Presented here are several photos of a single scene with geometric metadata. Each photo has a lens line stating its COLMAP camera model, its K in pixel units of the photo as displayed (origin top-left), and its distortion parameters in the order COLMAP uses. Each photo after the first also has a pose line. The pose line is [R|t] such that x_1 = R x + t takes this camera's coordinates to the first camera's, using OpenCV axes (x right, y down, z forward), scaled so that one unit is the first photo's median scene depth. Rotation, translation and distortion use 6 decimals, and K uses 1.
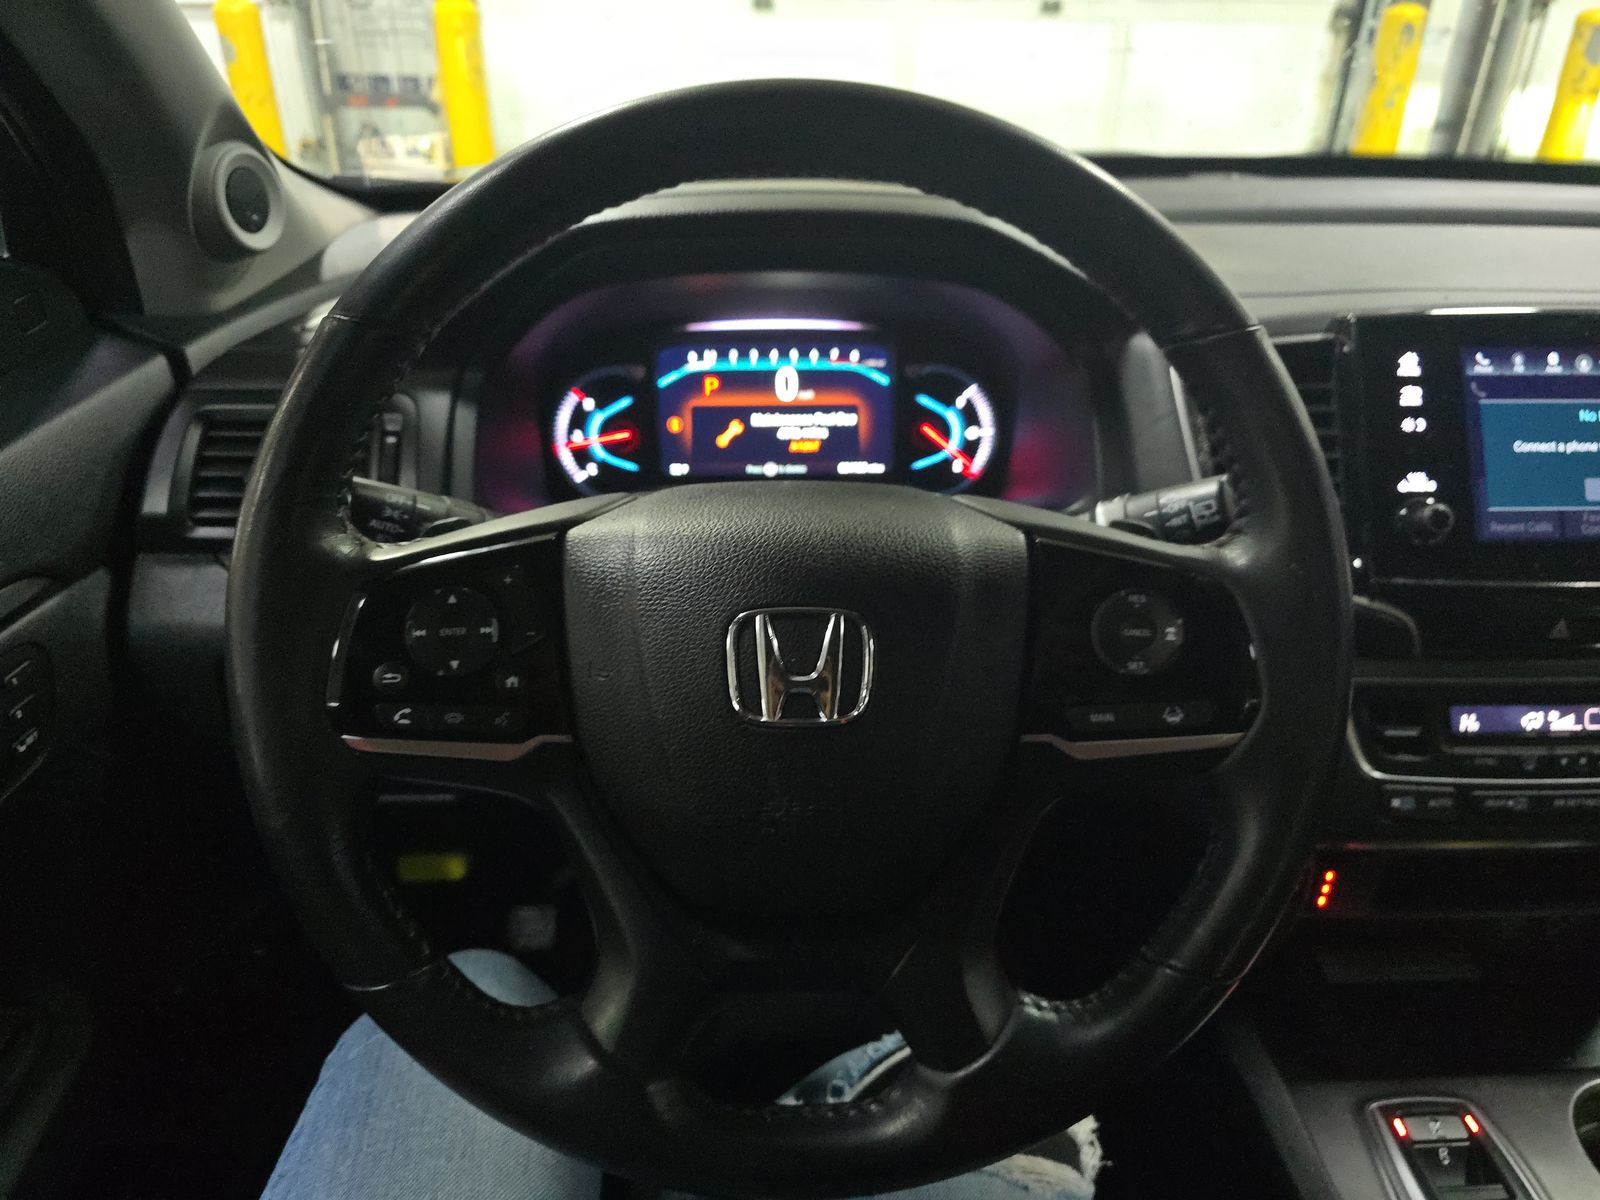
lens RADIAL K [[1050.3, 0, 807.9], [0, 1050.3, 608.8], [0, 0, 1]] dist [0.014593, -0.021900]
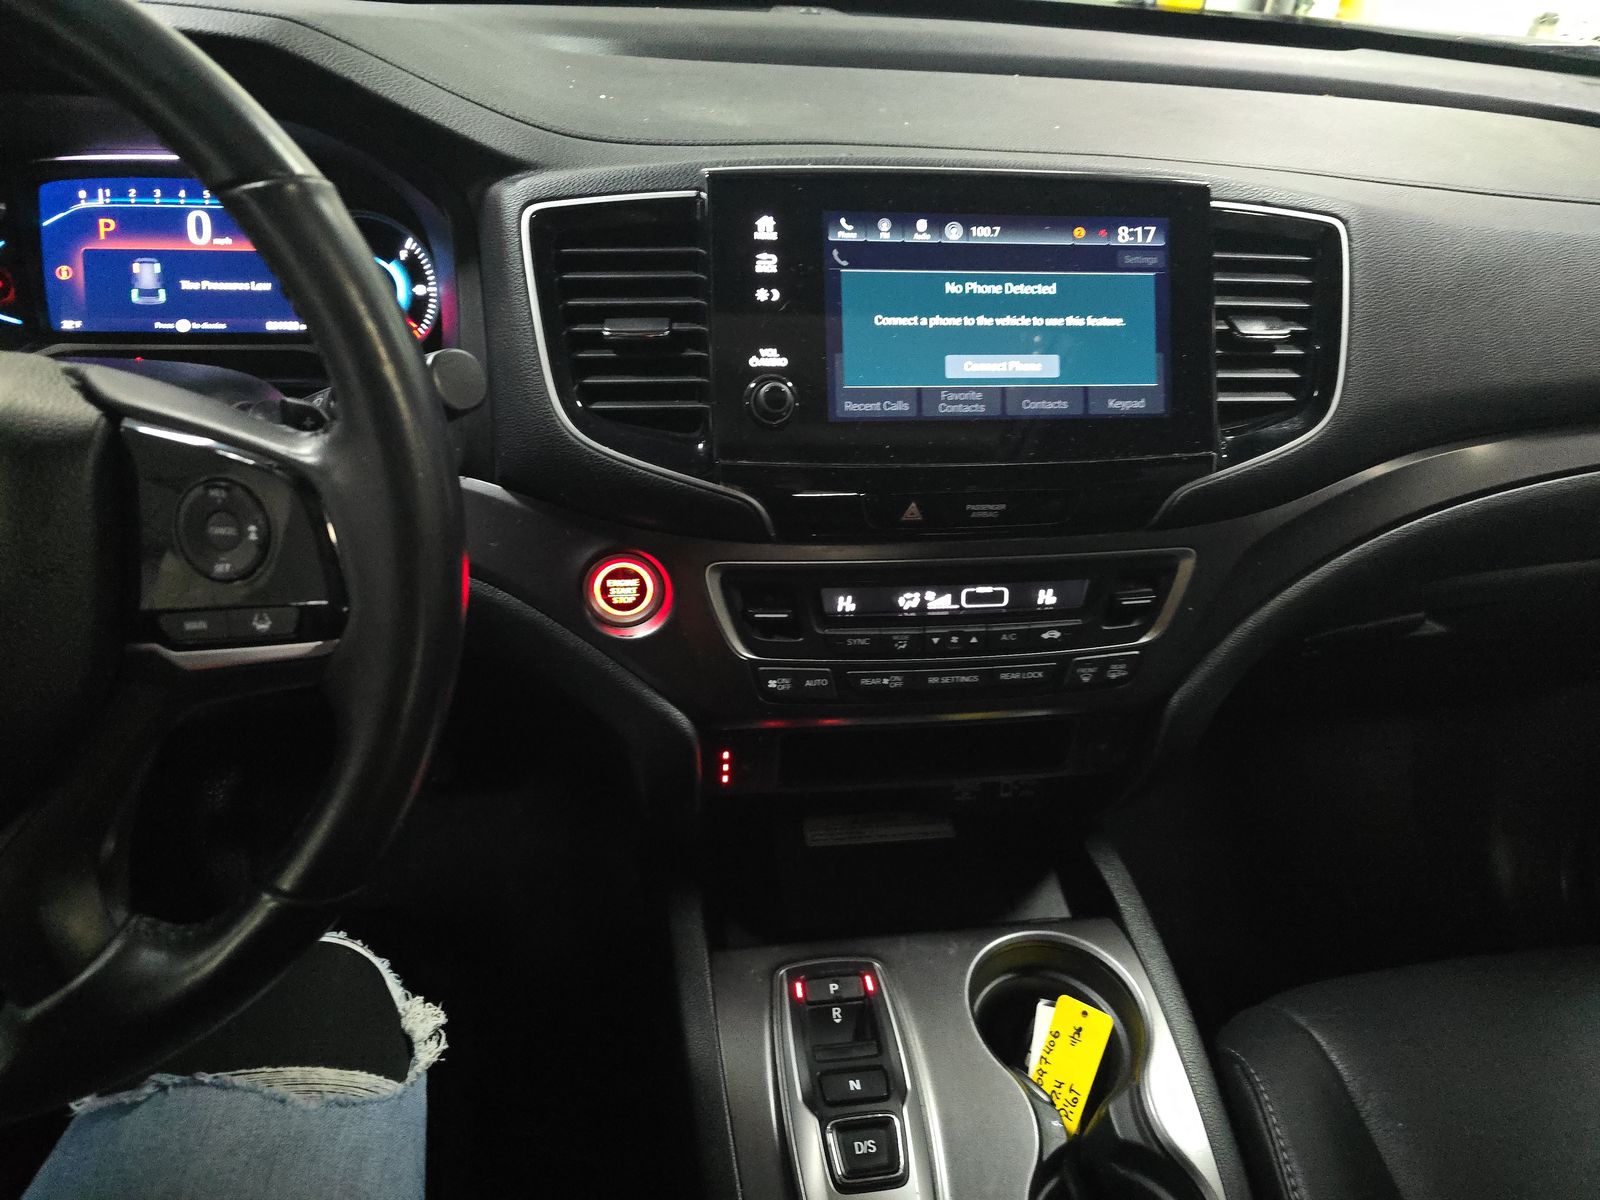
lens RADIAL K [[1050.3, 0, 794.9], [0, 1050.3, 592.5], [0, 0, 1]] dist [0.014593, -0.021900]
pose [[0.993278, -0.011641, 0.115168, 0.468827], [-0.003119, 0.991878, 0.127157, -0.028104], [-0.115713, -0.126662, 0.985174, 0.030403]]
